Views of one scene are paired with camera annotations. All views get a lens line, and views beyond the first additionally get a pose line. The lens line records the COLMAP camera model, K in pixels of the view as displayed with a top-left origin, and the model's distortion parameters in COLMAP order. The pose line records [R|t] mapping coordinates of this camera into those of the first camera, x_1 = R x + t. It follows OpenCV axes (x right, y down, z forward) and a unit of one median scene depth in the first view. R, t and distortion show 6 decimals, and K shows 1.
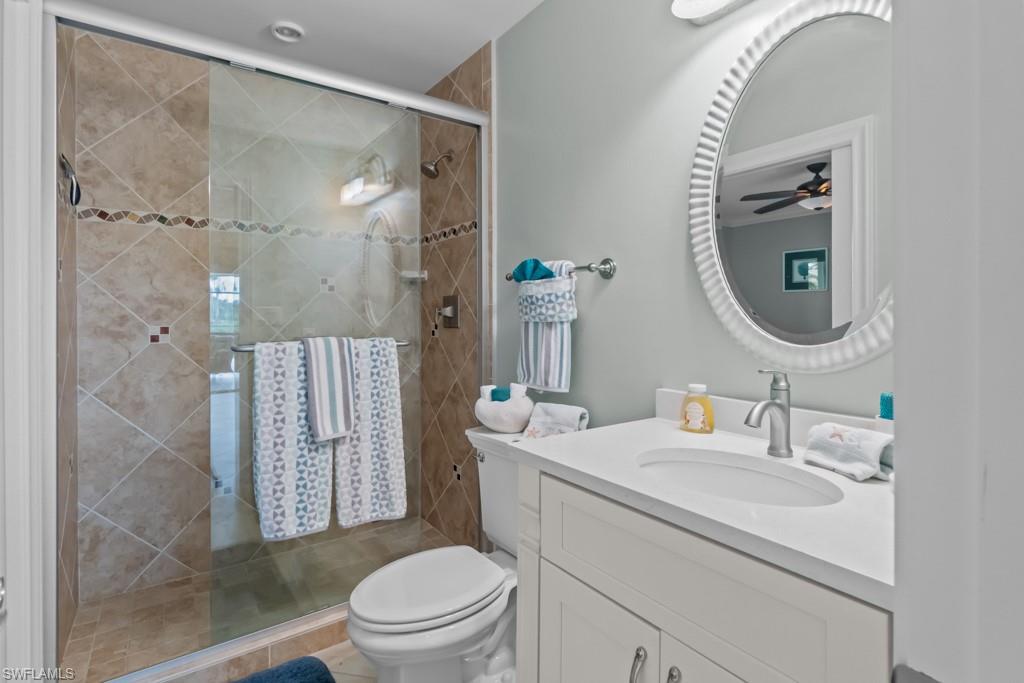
lens RADIAL K [[500.5, 0, 494.4], [0, 500.5, 315.4], [0, 0, 1]] dist [-0.000315, -0.000123]
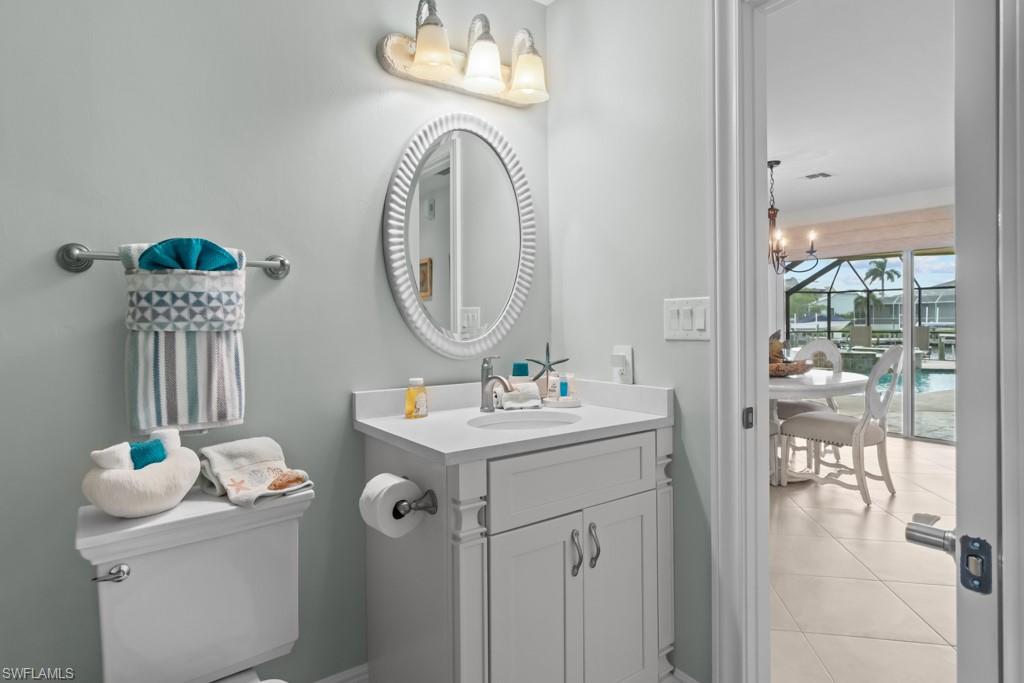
lens RADIAL K [[541.7, 0, 508.0], [0, 541.7, 324.5], [0, 0, 1]] dist [-0.001338, 0.000398]
pose [[-0.018190, 0.004556, 0.999824, -0.679456], [0.013295, 0.999902, -0.004314, 0.012660], [-0.999746, 0.013215, -0.018249, 0.601538]]
